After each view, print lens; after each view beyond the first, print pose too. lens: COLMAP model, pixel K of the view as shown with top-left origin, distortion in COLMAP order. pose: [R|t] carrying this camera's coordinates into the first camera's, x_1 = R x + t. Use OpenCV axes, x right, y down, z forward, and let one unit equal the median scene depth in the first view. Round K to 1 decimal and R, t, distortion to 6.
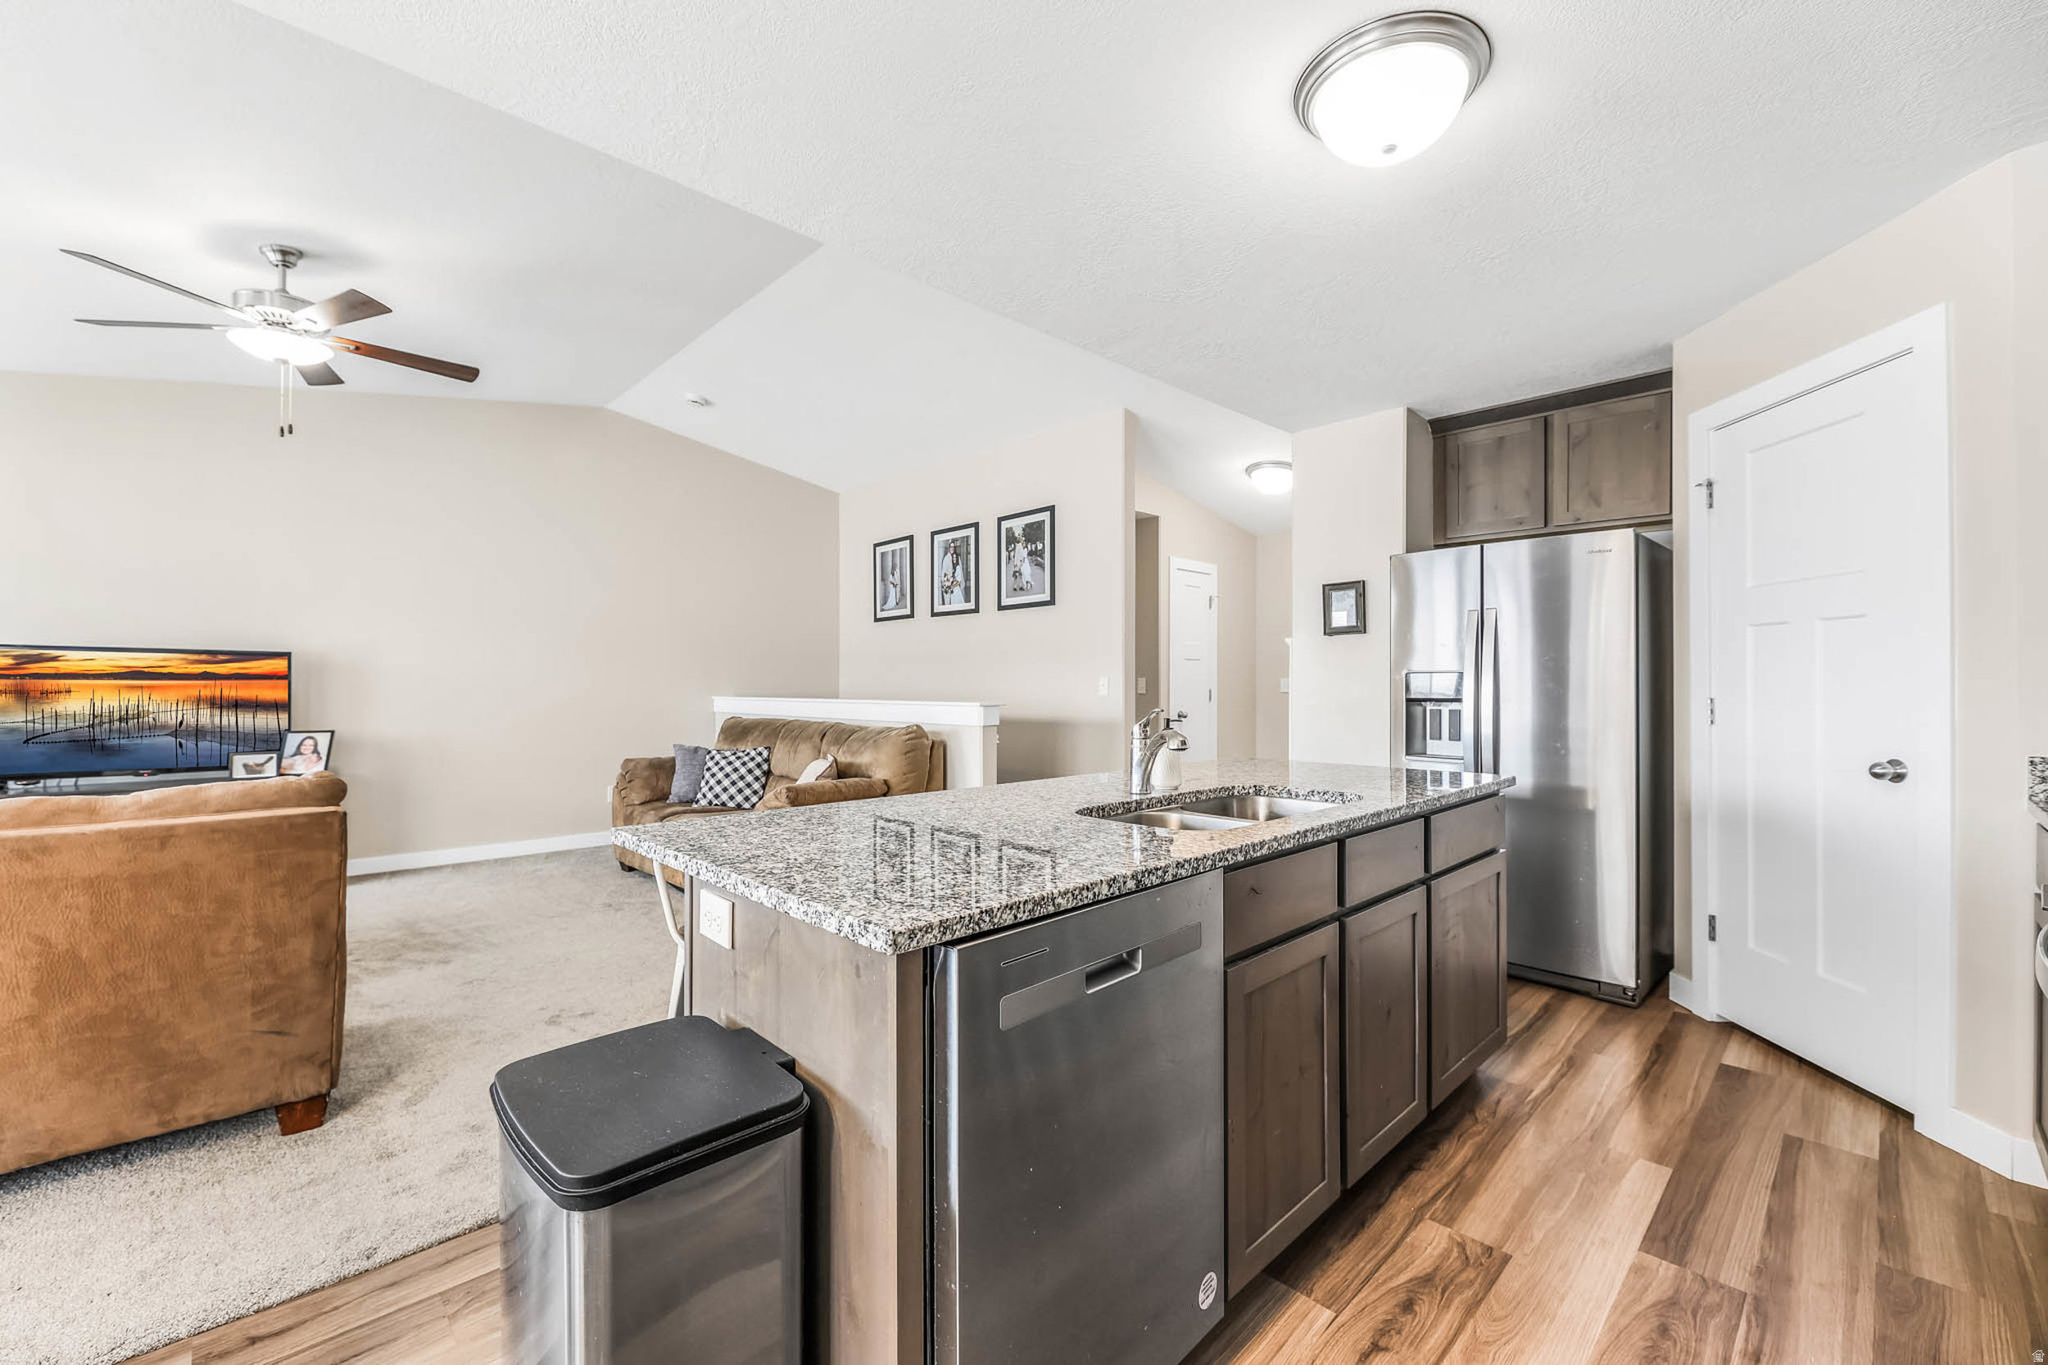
lens RADIAL K [[832.4, 0, 1036.2], [0, 832.4, 676.4], [0, 0, 1]] dist [-0.007270, -0.000013]
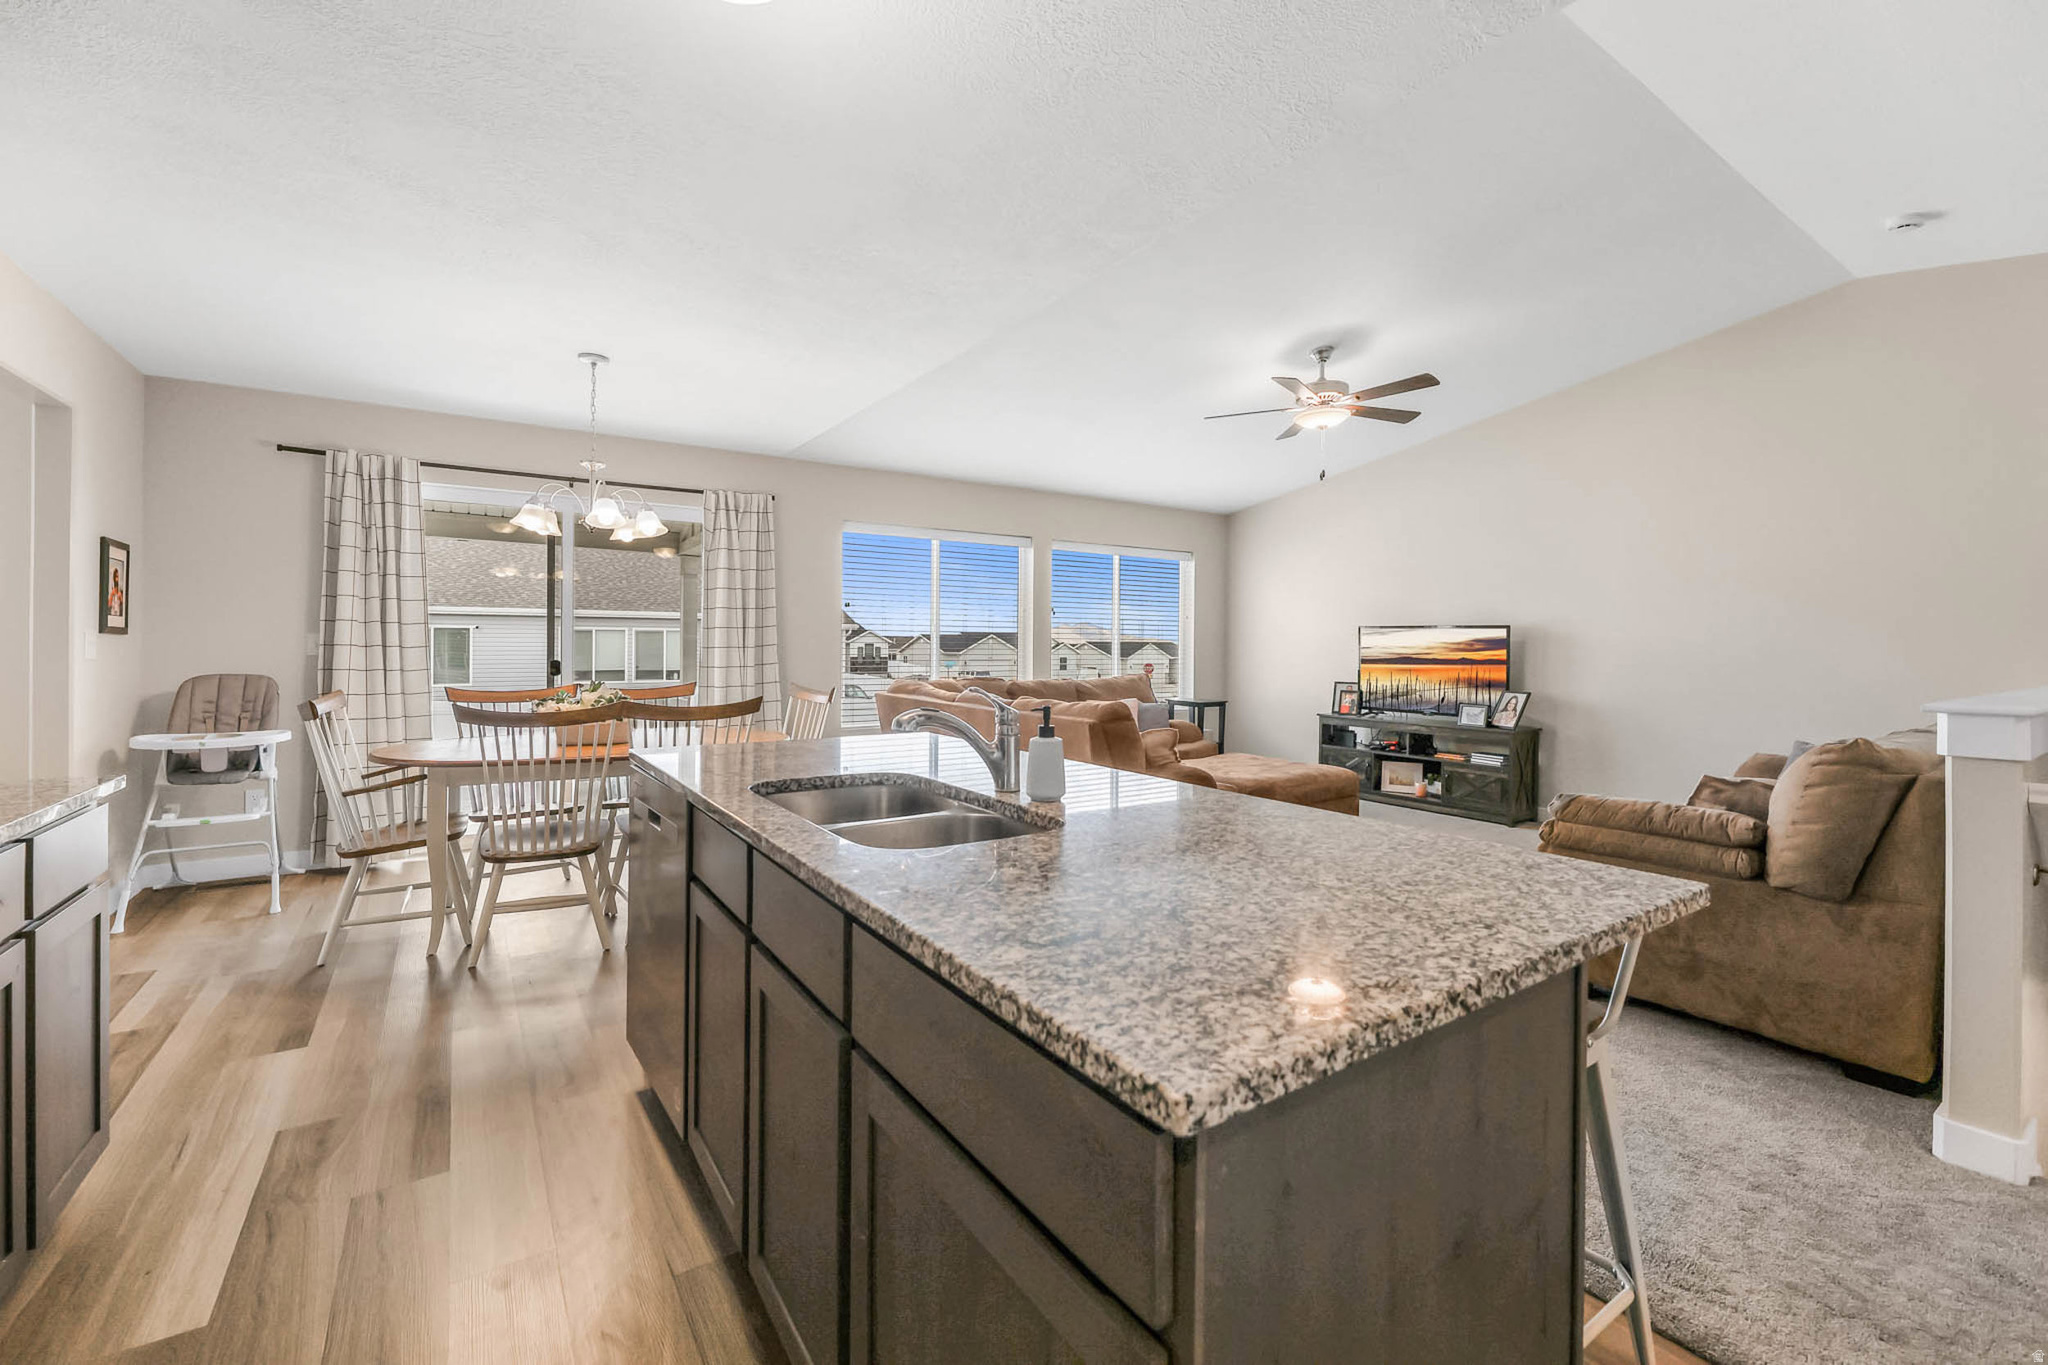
lens RADIAL K [[832.4, 0, 1050.6], [0, 832.4, 639.9], [0, 0, 1]] dist [-0.007270, -0.000013]
pose [[-0.174111, -0.004655, -0.984715, 0.685387], [0.003582, 0.999979, -0.005361, -0.001999], [0.984719, -0.004461, -0.174091, 0.882369]]
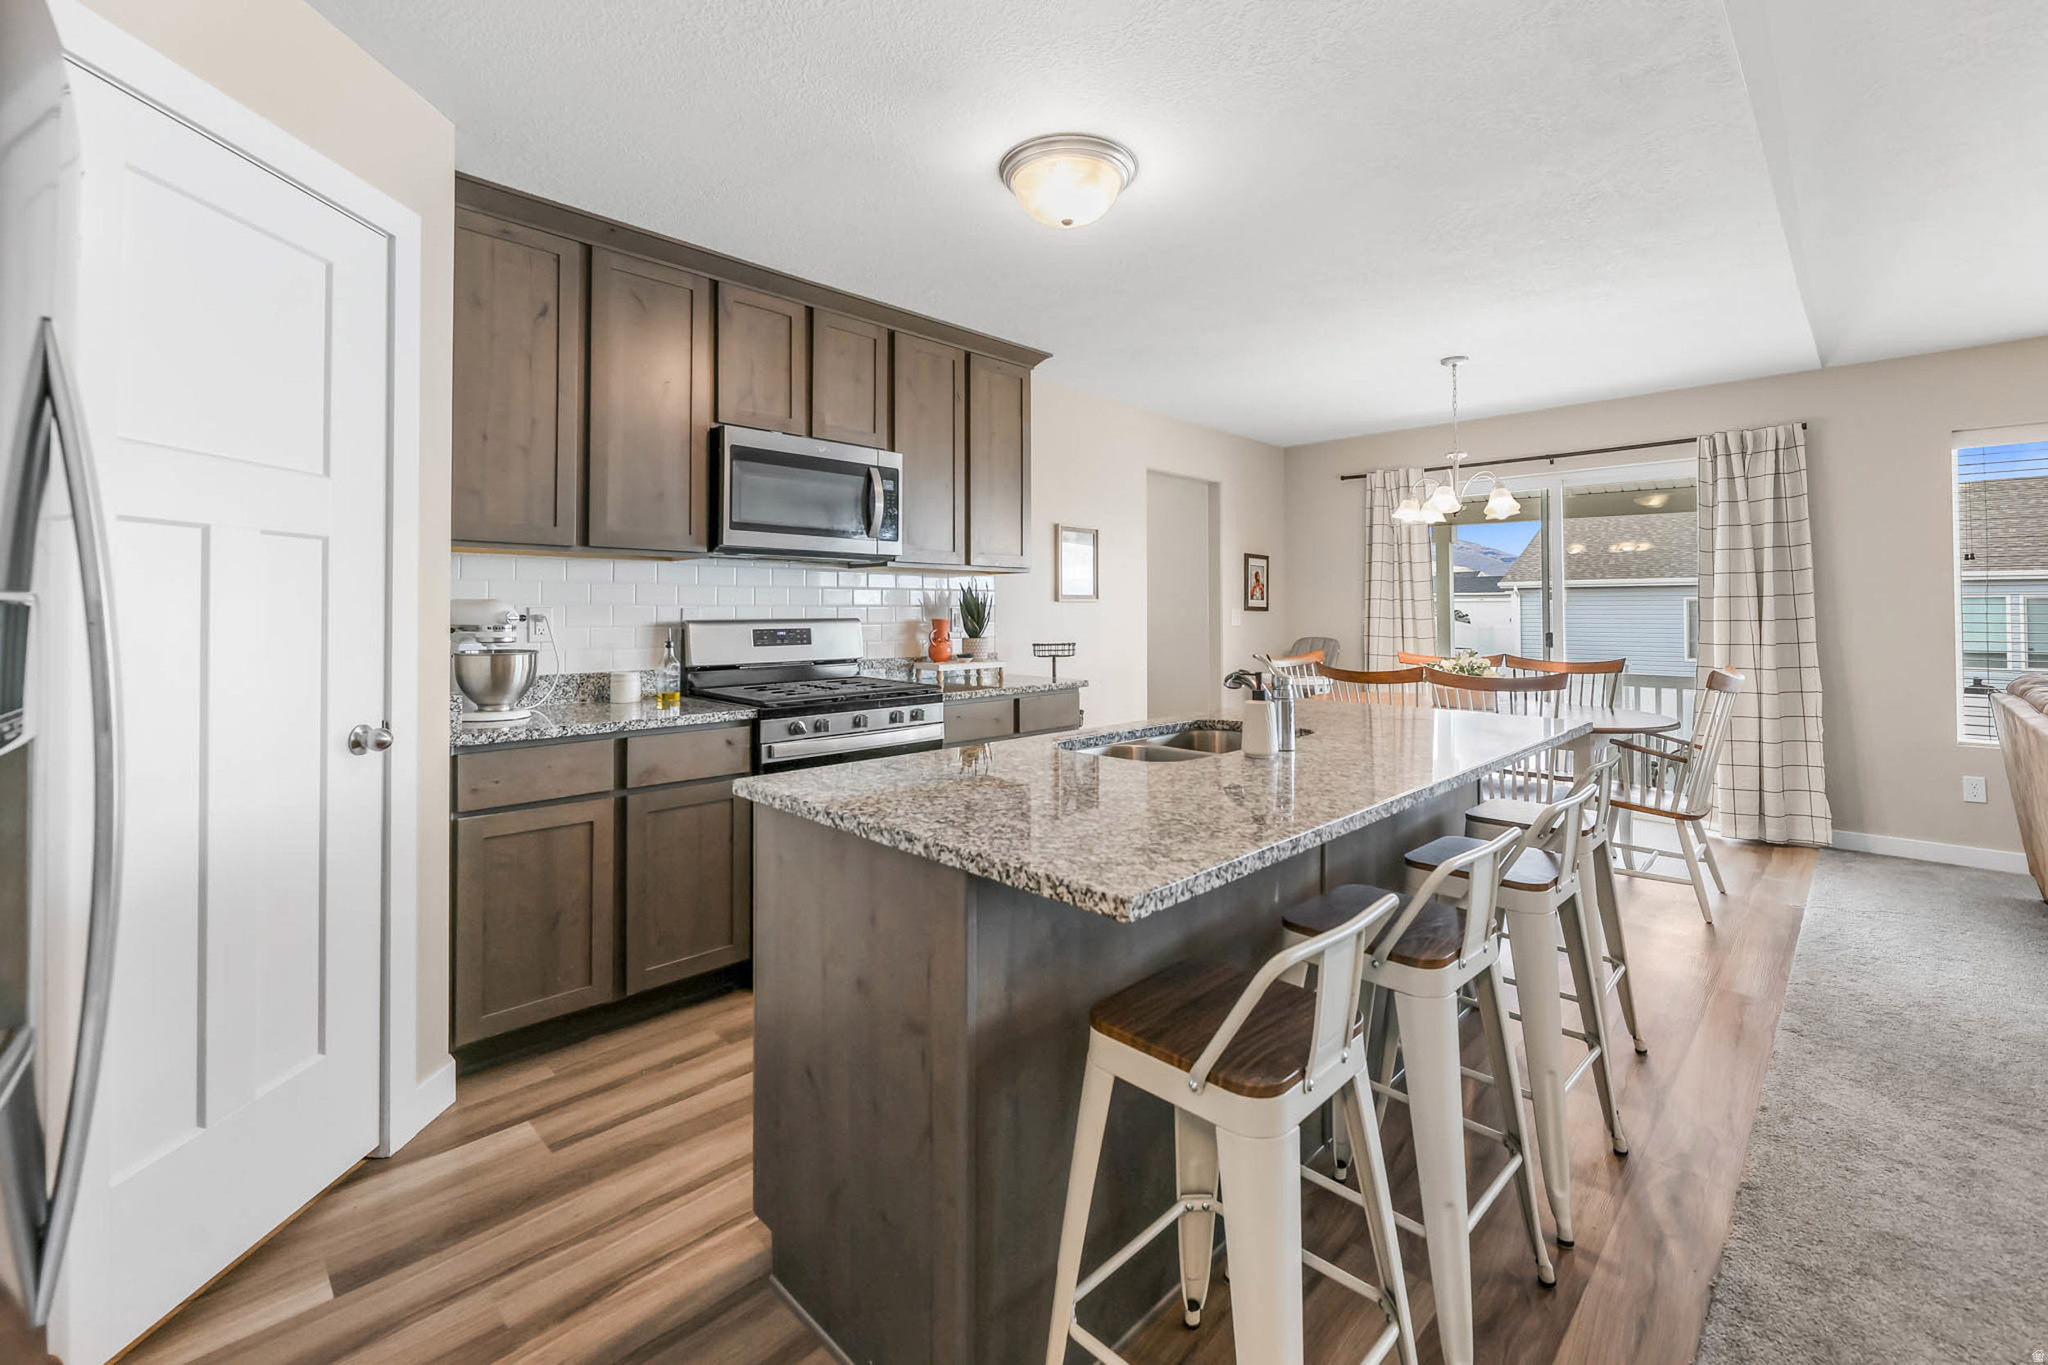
lens RADIAL K [[832.4, 0, 1021.1], [0, 832.4, 596.1], [0, 0, 1]] dist [-0.007270, -0.000013]
pose [[-0.999998, 0.001961, -0.000718, 0.306340], [0.001981, 0.999577, -0.029030, 0.000923], [0.000660, -0.029031, -0.999578, 1.376807]]
